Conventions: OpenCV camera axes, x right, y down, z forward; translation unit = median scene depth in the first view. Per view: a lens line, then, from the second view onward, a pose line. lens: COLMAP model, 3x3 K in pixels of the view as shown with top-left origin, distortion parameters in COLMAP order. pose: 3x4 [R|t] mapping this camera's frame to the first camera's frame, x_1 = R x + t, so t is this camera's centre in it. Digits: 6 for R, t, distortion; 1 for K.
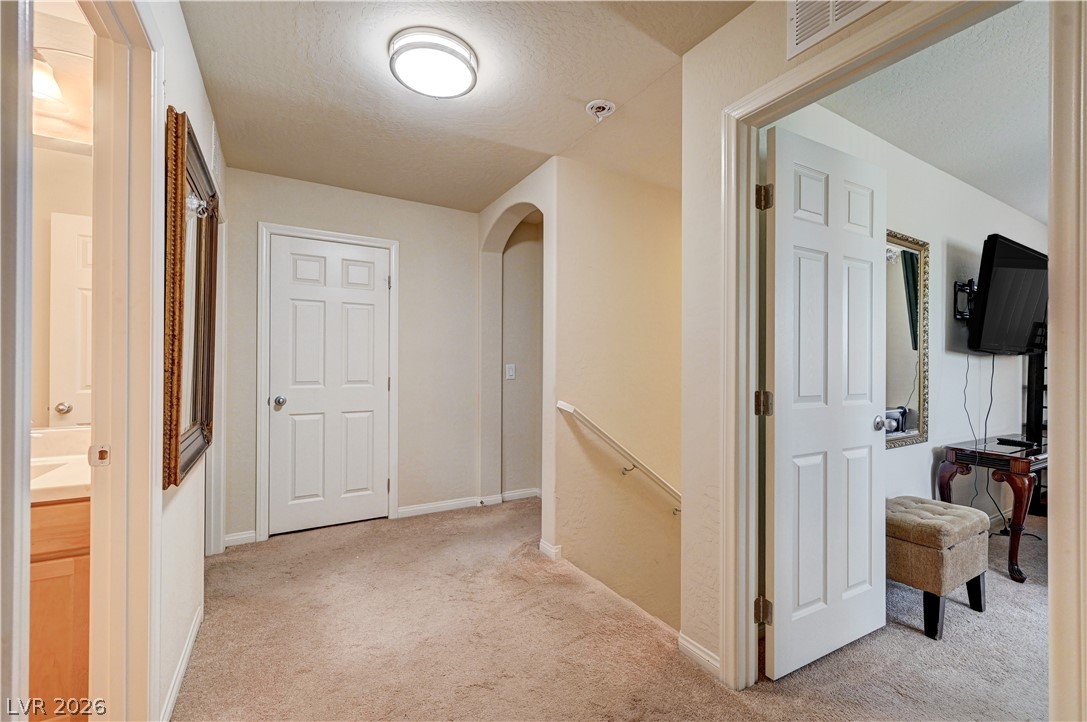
lens RADIAL K [[454.5, 0, 543.5], [0, 454.5, 361.0], [0, 0, 1]] dist [-0.000836, -0.000125]
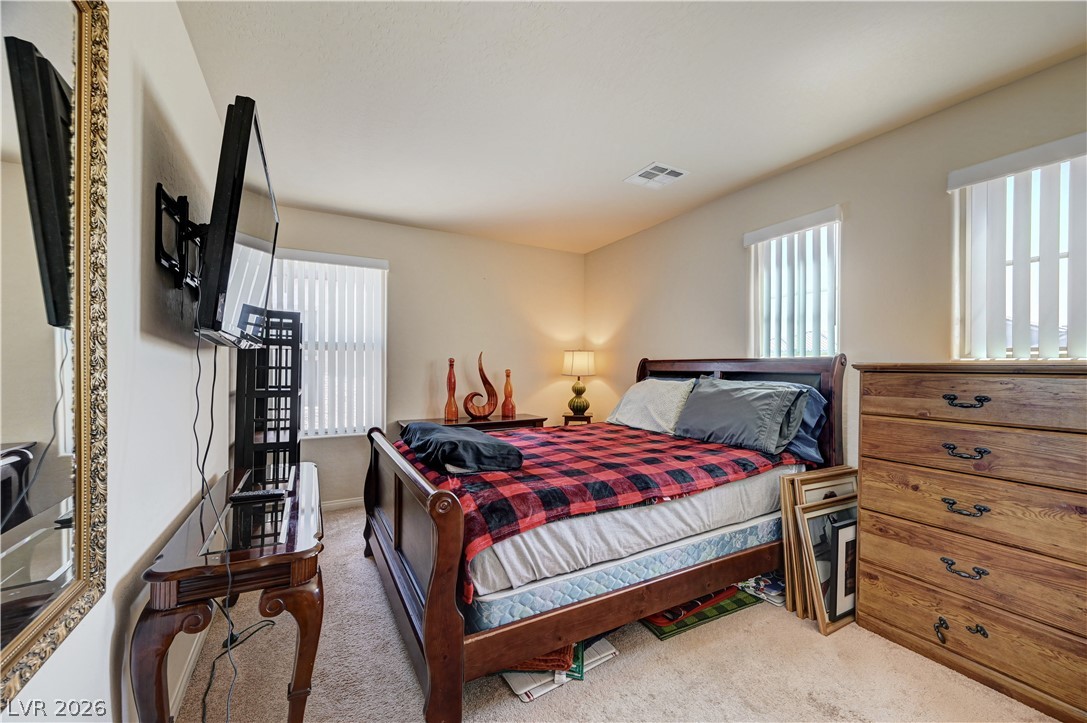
lens RADIAL K [[429.6, 0, 543.5], [0, 429.6, 361.5], [0, 0, 1]] dist [-0.041776, 0.000035]
pose [[0.019408, -0.009983, 0.999762, 0.492906], [0.001909, 0.999949, 0.009947, 0.001064], [-0.999810, 0.001715, 0.019426, 0.599279]]
